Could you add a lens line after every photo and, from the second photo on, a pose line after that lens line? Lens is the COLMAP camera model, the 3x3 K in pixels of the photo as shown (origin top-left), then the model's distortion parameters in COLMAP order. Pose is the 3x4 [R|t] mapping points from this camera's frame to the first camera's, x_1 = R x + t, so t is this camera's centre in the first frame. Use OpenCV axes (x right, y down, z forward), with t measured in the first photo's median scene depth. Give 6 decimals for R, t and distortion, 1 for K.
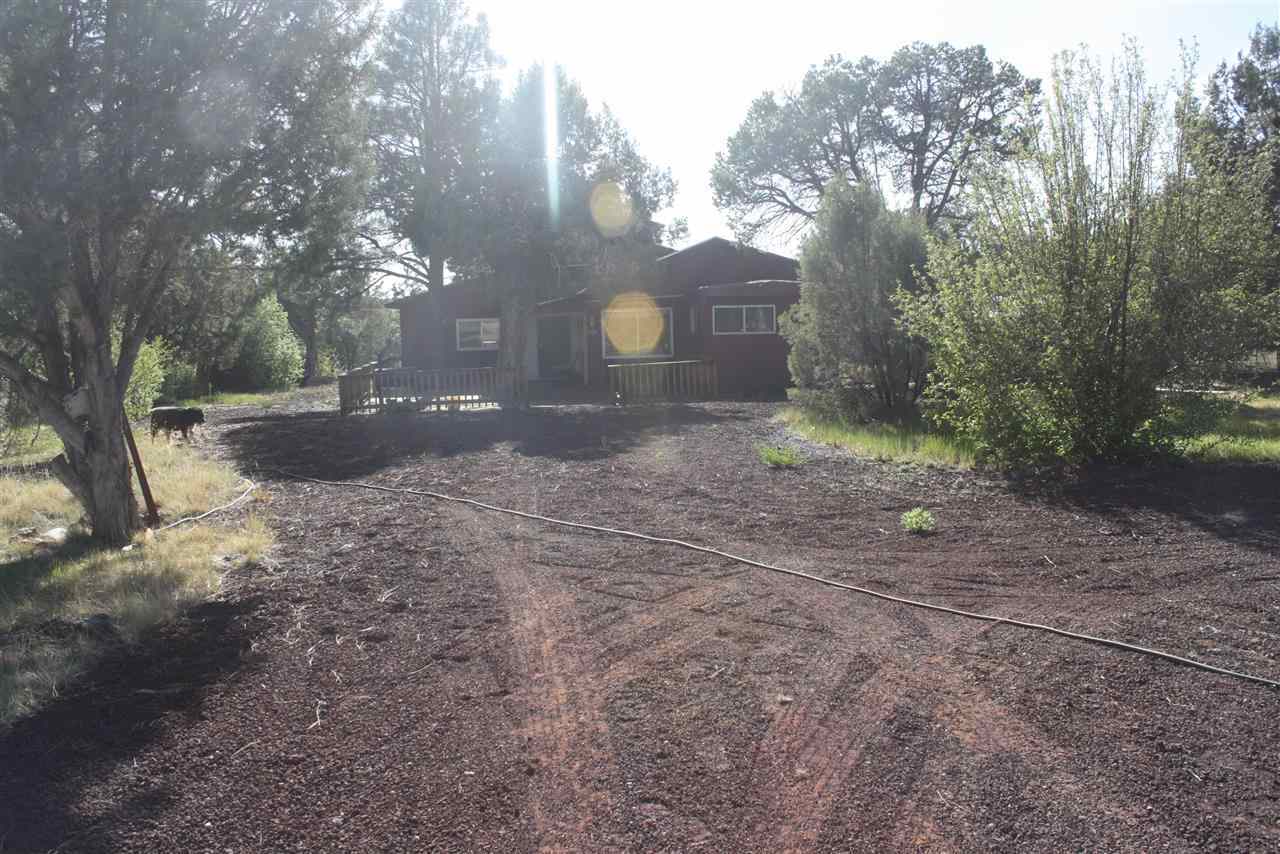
lens RADIAL K [[1090.4, 0, 642.7], [0, 1090.4, 426.0], [0, 0, 1]] dist [-0.147809, 0.124092]
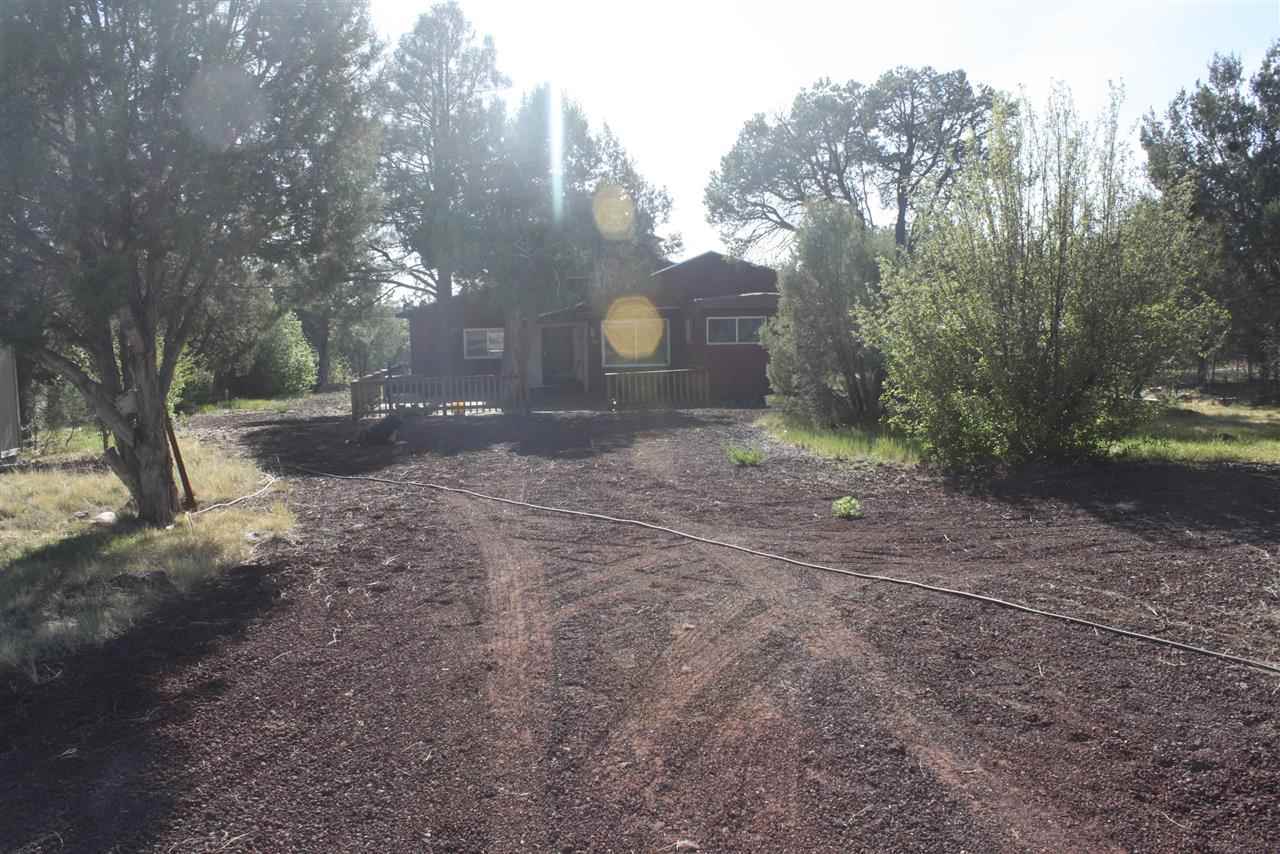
lens RADIAL K [[1090.4, 0, 638.0], [0, 1090.4, 430.2], [0, 0, 1]] dist [-0.147809, 0.124092]
pose [[0.999889, 0.004426, -0.014206, 0.032088], [-0.004484, 0.999982, -0.004095, 0.007509], [0.014188, 0.004158, 0.999891, -0.116653]]
